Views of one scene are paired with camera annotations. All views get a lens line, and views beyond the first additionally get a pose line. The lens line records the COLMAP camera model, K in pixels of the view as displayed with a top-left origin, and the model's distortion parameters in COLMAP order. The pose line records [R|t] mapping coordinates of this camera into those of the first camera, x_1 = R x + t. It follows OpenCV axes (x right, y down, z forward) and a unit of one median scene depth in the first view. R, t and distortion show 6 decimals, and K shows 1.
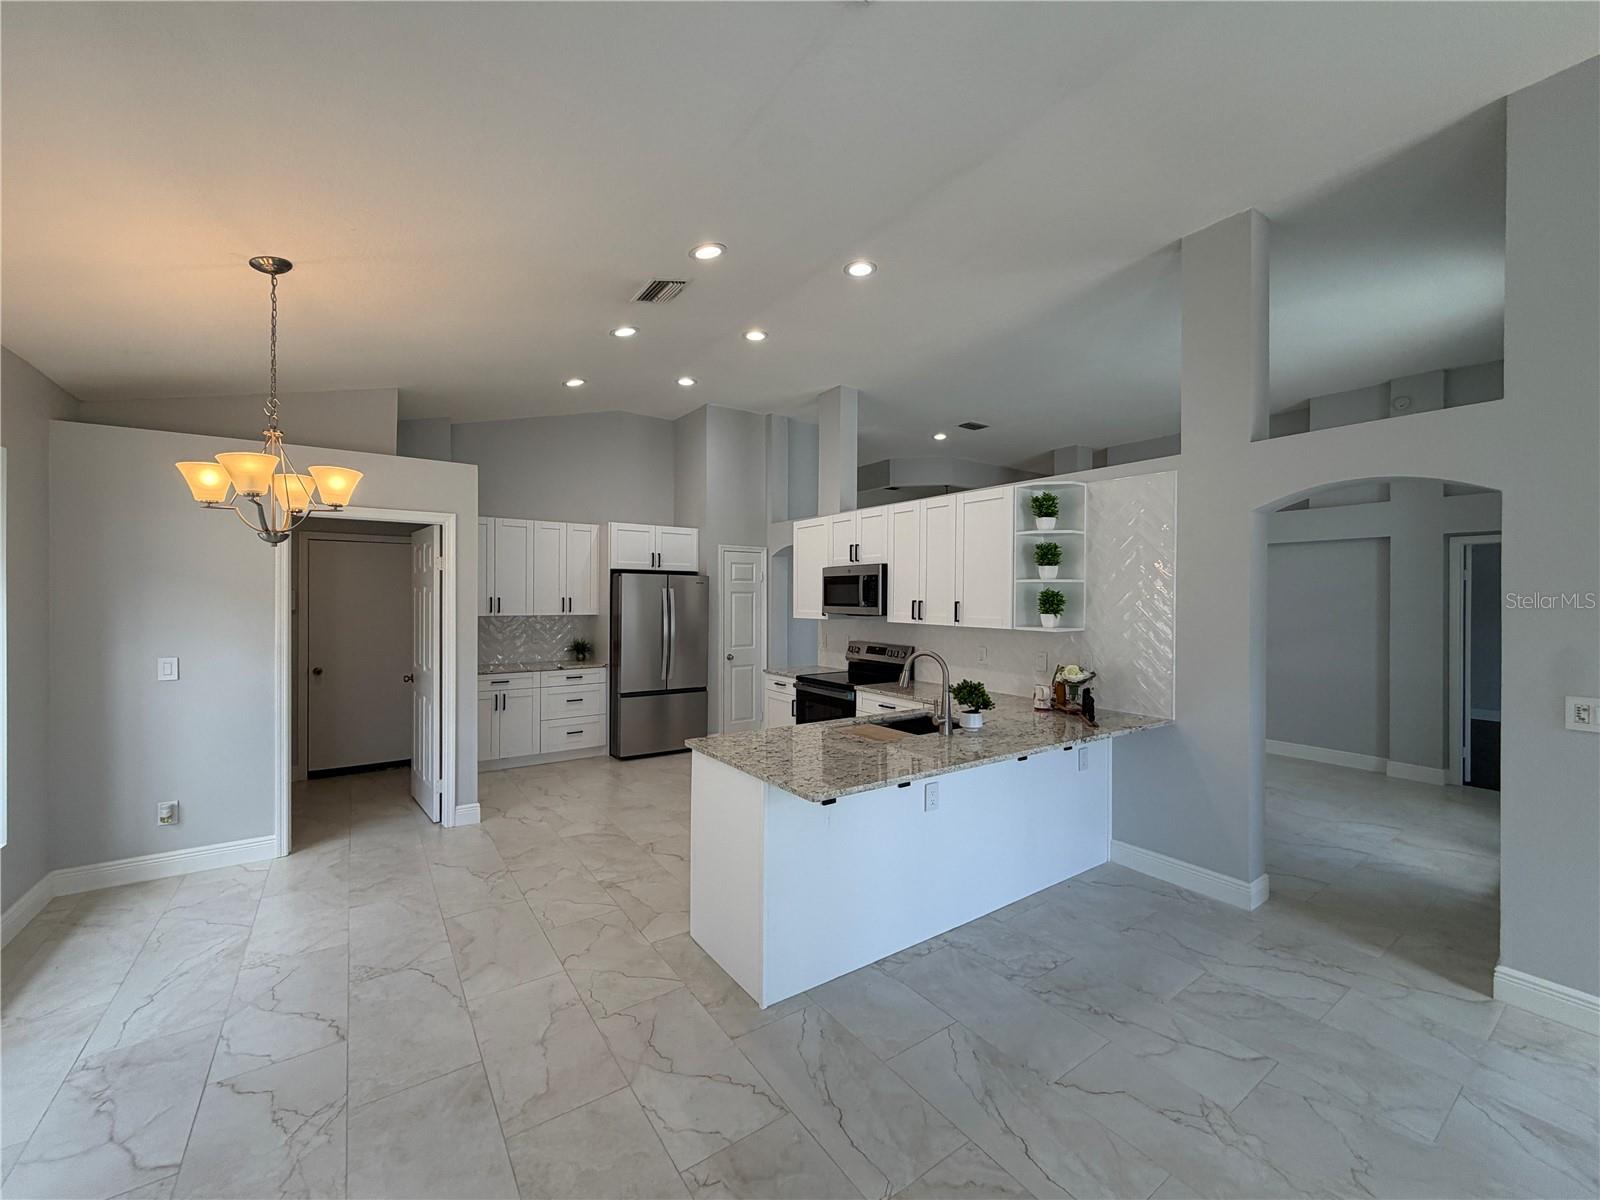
lens RADIAL K [[638.8, 0, 797.1], [0, 638.8, 599.5], [0, 0, 1]] dist [0.000487, 0.000321]
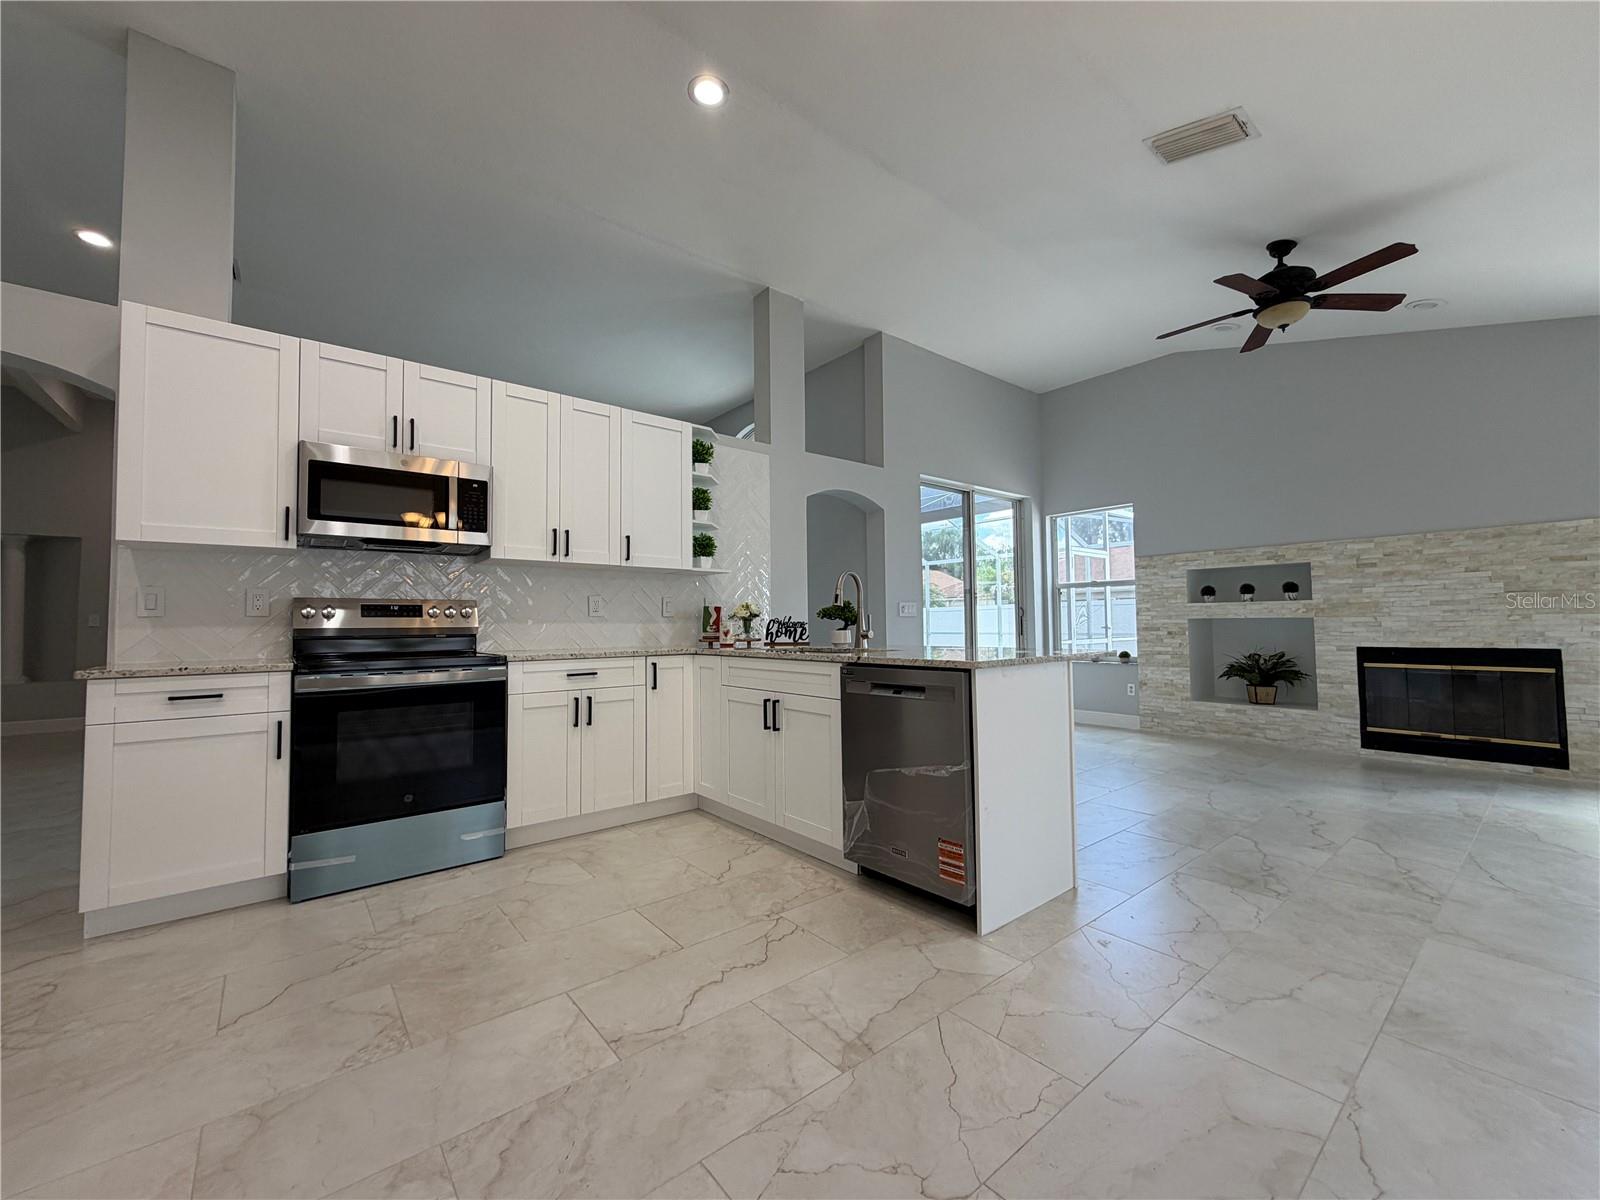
lens RADIAL K [[638.8, 0, 795.3], [0, 638.8, 597.4], [0, 0, 1]] dist [0.000487, 0.000321]
pose [[-0.073698, 0.037051, 0.996592, -0.449858], [0.016894, 0.999213, -0.035899, 0.089592], [-0.997137, 0.014191, -0.074266, 0.647212]]
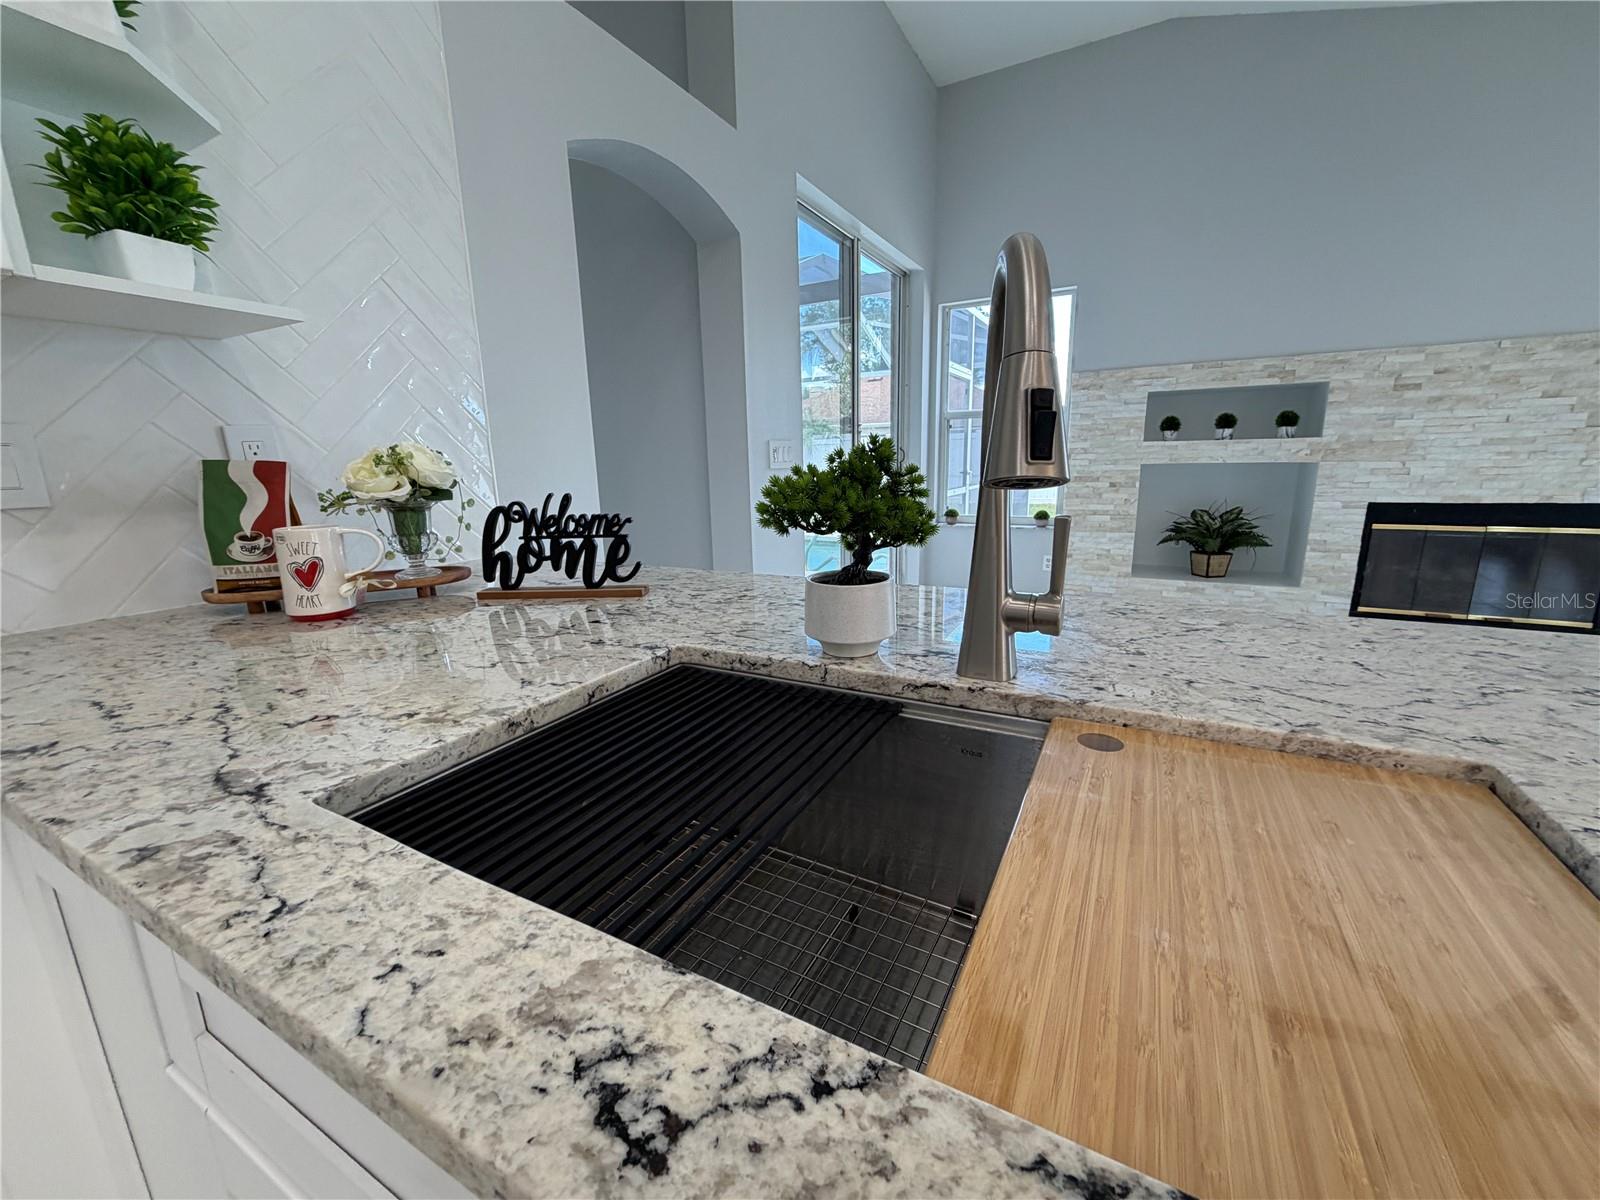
lens RADIAL K [[638.8, 0, 795.8], [0, 638.8, 599.6], [0, 0, 1]] dist [0.000487, 0.000321]
pose [[-0.447409, -0.190687, 0.873764, 0.050657], [0.025769, 0.973850, 0.225724, 0.073016], [-0.893958, 0.123507, -0.430795, 0.627121]]
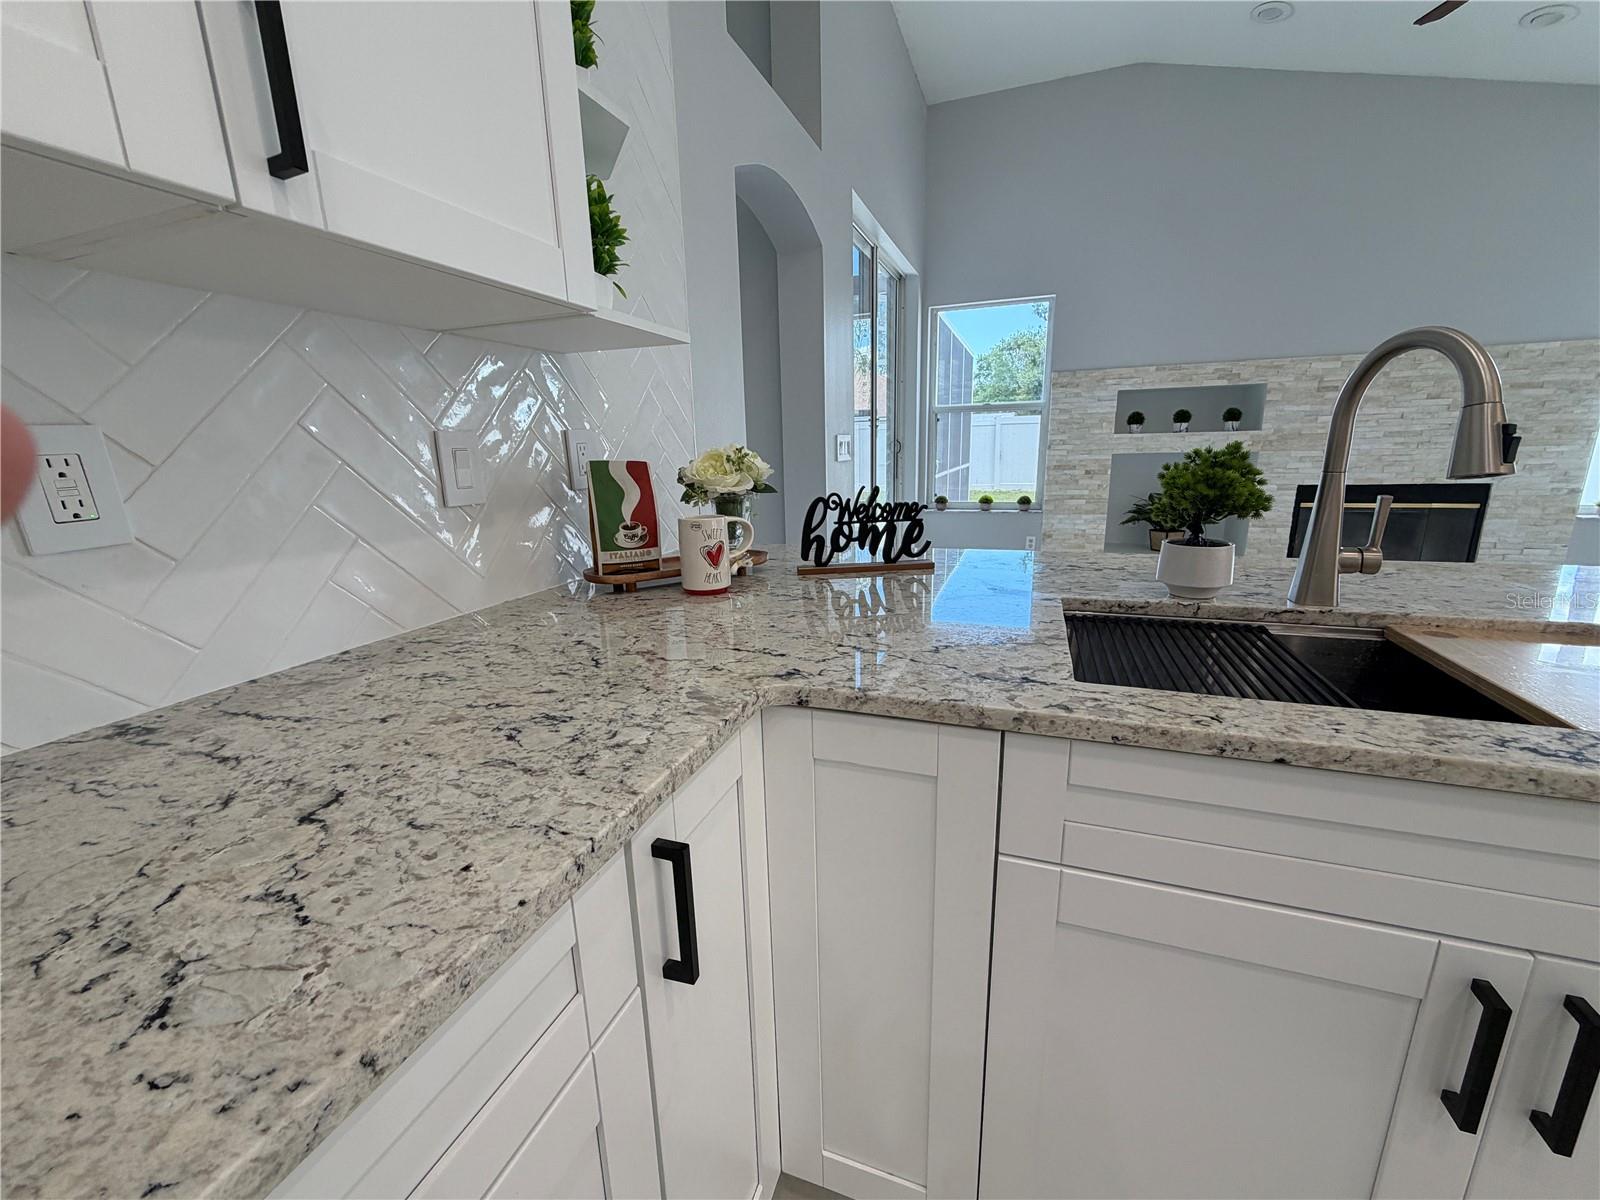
lens RADIAL K [[638.8, 0, 794.8], [0, 638.8, 599.4], [0, 0, 1]] dist [0.000487, 0.000321]
pose [[-0.570959, -0.185197, 0.799817, 0.078363], [0.028510, 0.969164, 0.244761, 0.065389], [-0.820483, 0.162552, -0.548073, 0.768923]]
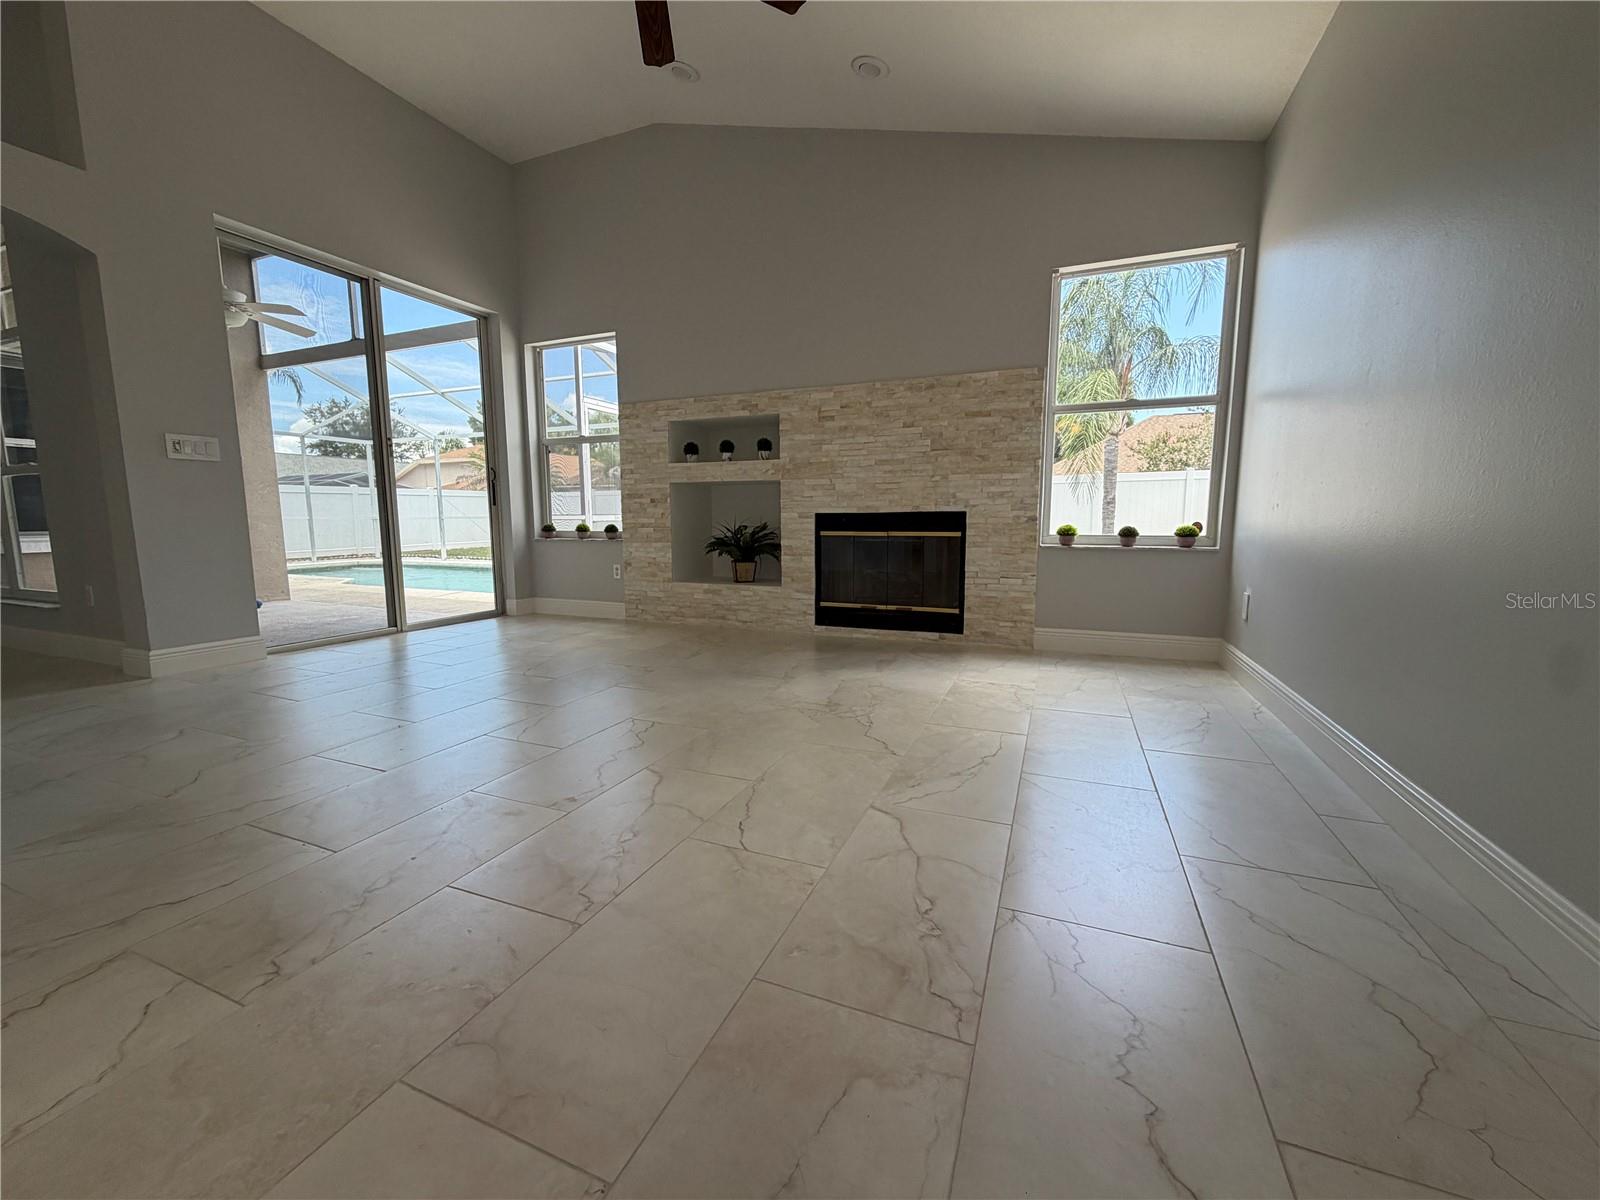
lens RADIAL K [[638.8, 0, 797.7], [0, 638.8, 599.4], [0, 0, 1]] dist [0.000487, 0.000321]
pose [[-0.535279, -0.112742, 0.837118, -0.277666], [0.005640, 0.990553, 0.137014, 0.136612], [-0.844657, 0.078062, -0.529586, 0.246442]]
